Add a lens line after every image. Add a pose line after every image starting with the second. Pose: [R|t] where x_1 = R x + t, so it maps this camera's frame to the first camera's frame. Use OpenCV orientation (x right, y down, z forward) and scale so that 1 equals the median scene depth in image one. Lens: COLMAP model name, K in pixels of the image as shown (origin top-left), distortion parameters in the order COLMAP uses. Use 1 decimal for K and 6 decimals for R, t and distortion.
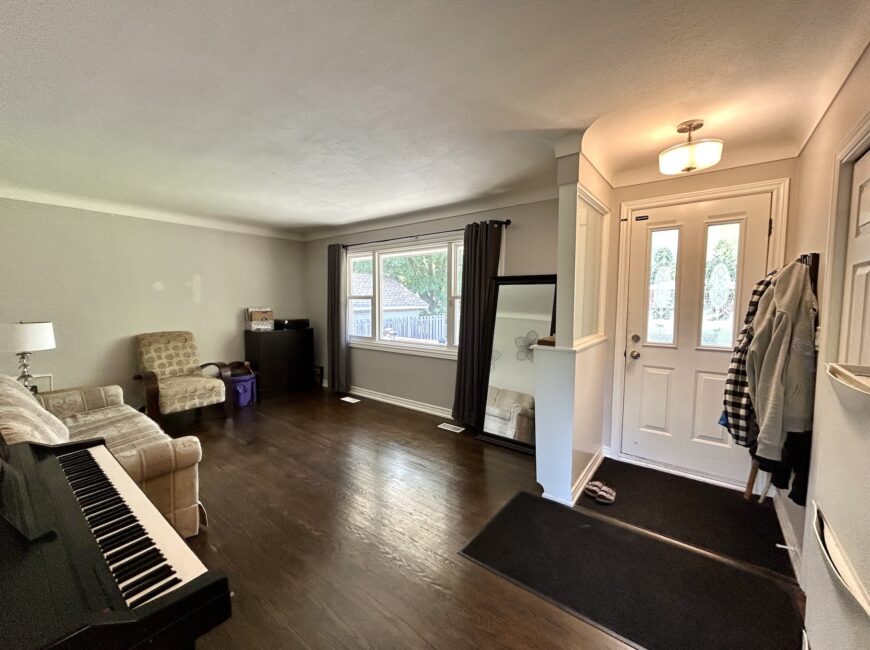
lens RADIAL K [[352.0, 0, 430.4], [0, 352.0, 321.3], [0, 0, 1]] dist [-0.004351, 0.000932]
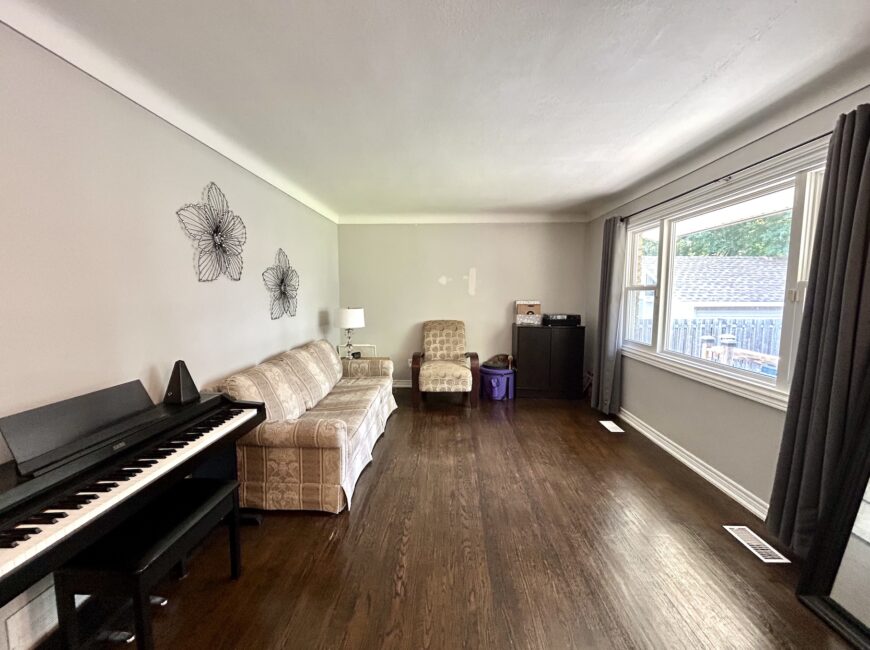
lens RADIAL K [[352.0, 0, 435.8], [0, 352.0, 324.6], [0, 0, 1]] dist [-0.004351, 0.000932]
pose [[0.593528, 0.068661, -0.801879, 0.142159], [-0.047172, 0.997609, 0.050505, -0.011523], [0.803430, 0.007850, 0.595347, 0.271048]]
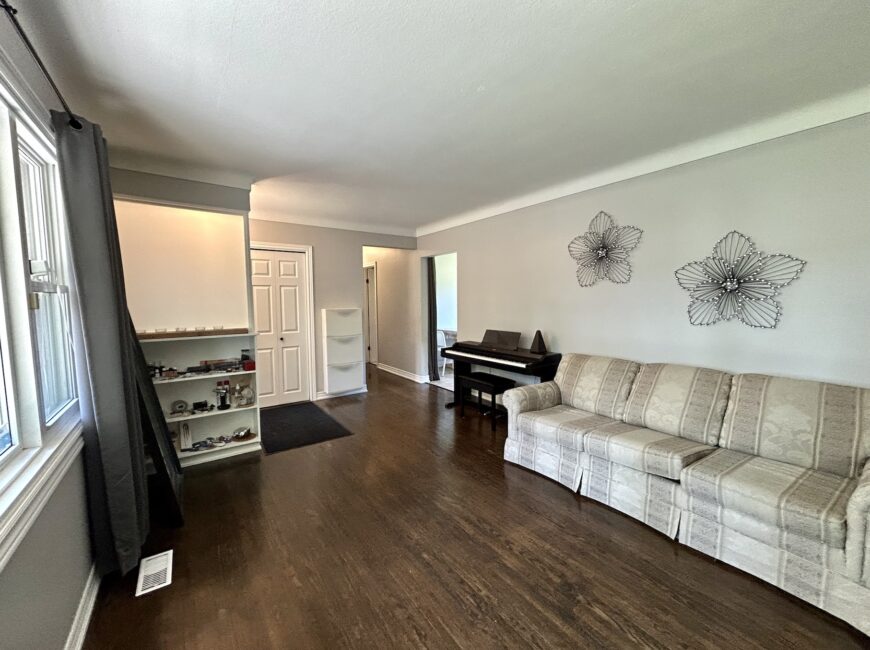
lens RADIAL K [[352.0, 0, 432.6], [0, 352.0, 329.7], [0, 0, 1]] dist [-0.004351, 0.000932]
pose [[-0.959508, -0.016153, 0.281218, -0.328507], [0.028016, 0.987931, 0.152338, -0.059783], [-0.280284, 0.154048, -0.947476, 1.042584]]
